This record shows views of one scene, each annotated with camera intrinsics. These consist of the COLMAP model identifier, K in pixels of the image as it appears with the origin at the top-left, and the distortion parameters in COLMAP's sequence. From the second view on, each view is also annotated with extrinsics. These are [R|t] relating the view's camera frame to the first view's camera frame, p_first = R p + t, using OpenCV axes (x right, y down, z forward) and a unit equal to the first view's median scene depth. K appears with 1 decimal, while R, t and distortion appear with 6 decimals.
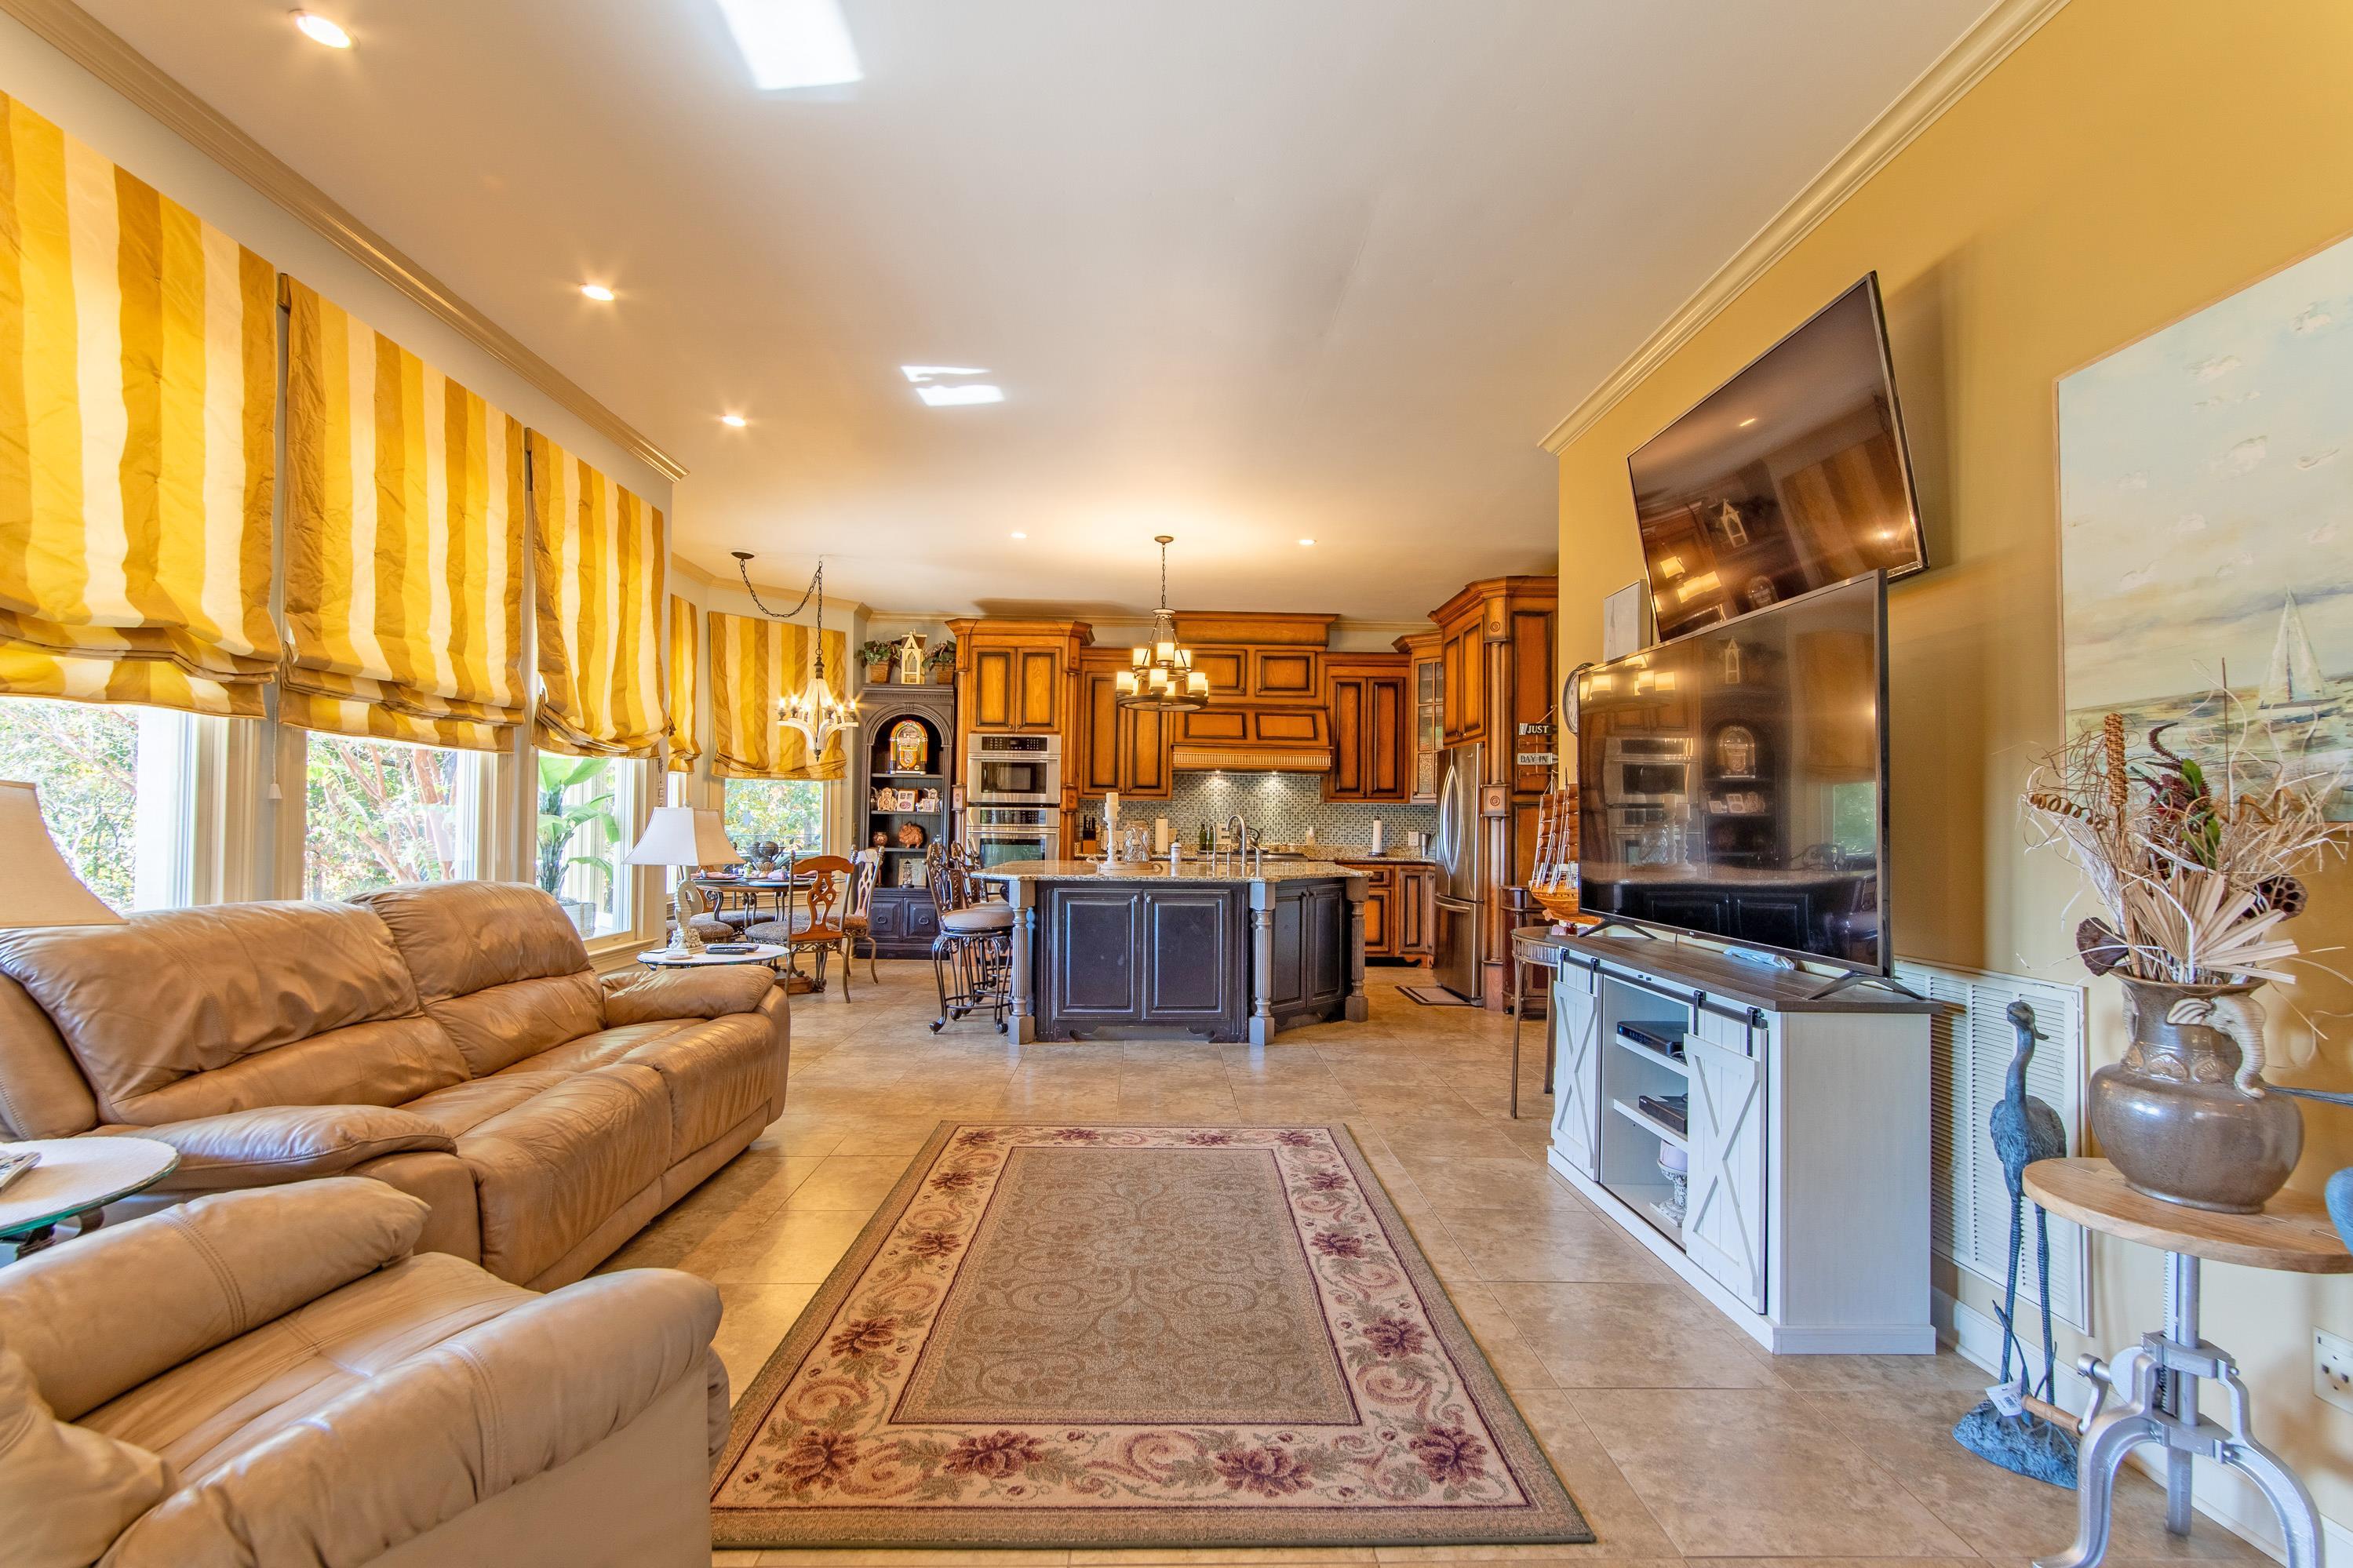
lens RADIAL K [[1031.5, 0, 1176.7], [0, 1031.5, 802.1], [0, 0, 1]] dist [-0.004609, 0.003531]
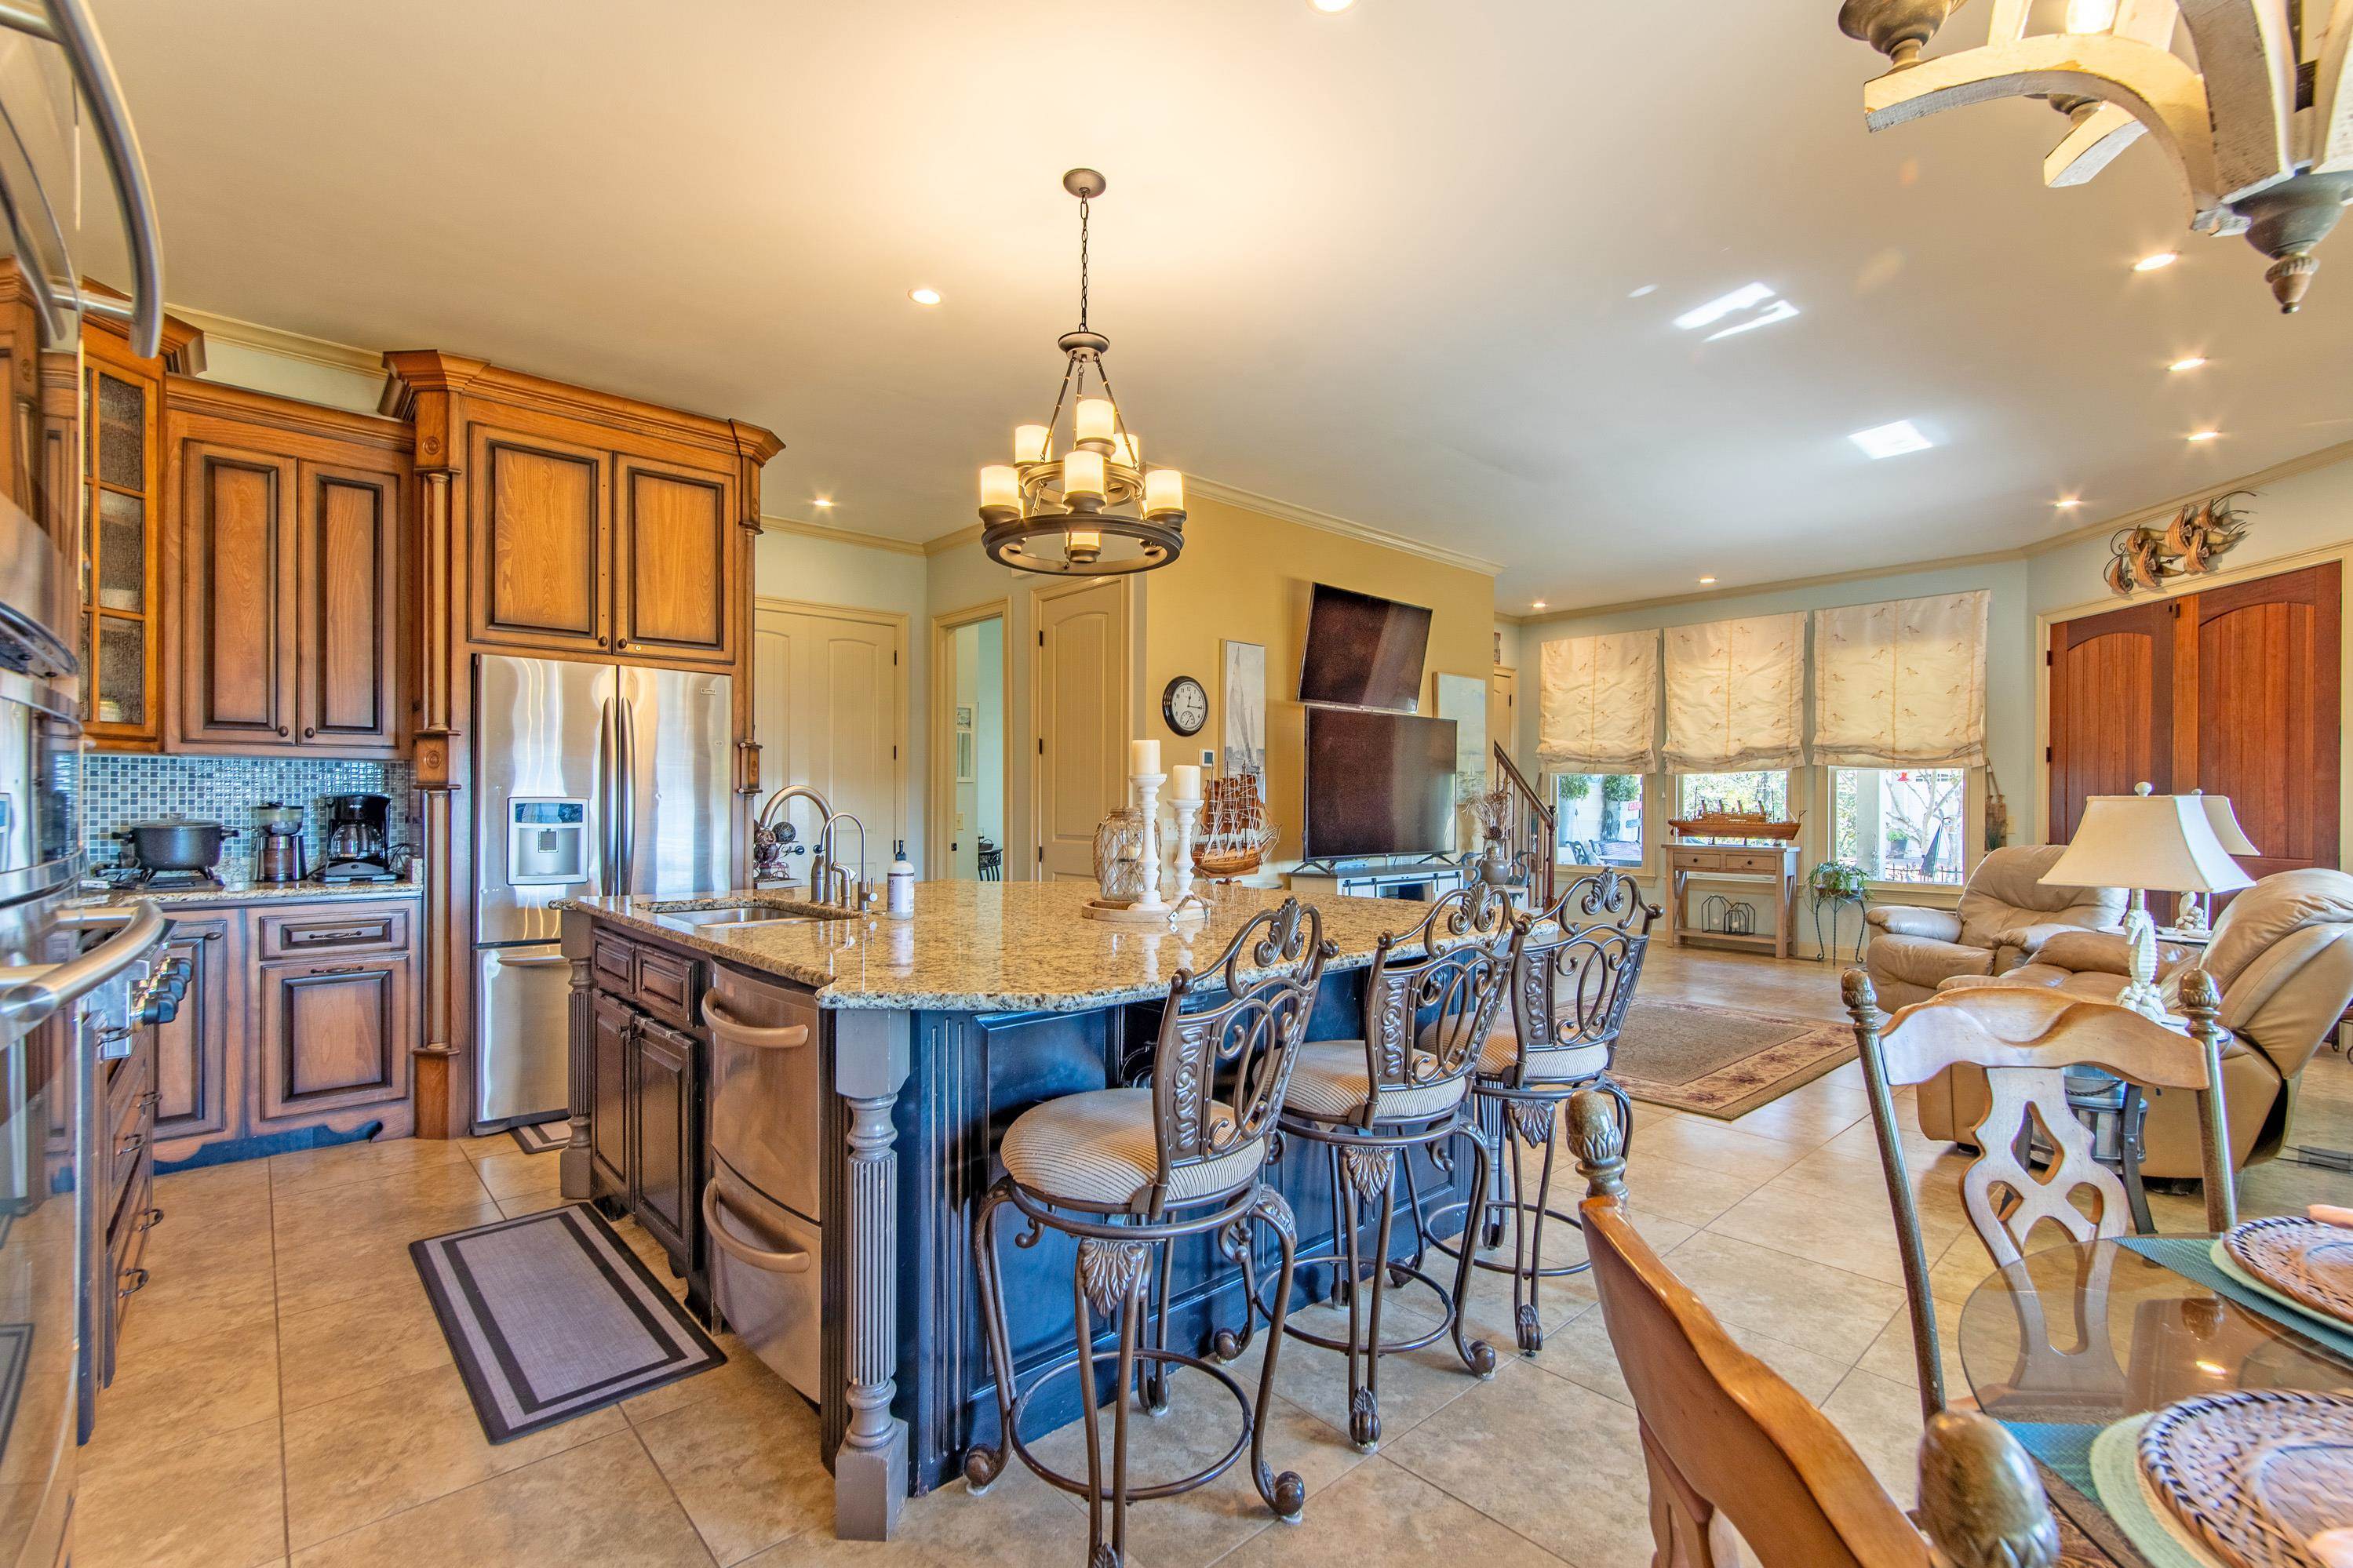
lens RADIAL K [[1031.5, 0, 1174.9], [0, 1031.5, 801.2], [0, 0, 1]] dist [-0.004609, 0.003531]
pose [[-0.649909, -0.010652, 0.759937, -0.617260], [-0.022449, 0.999735, -0.005185, 0.027670], [-0.759680, -0.020430, -0.649976, 2.018552]]
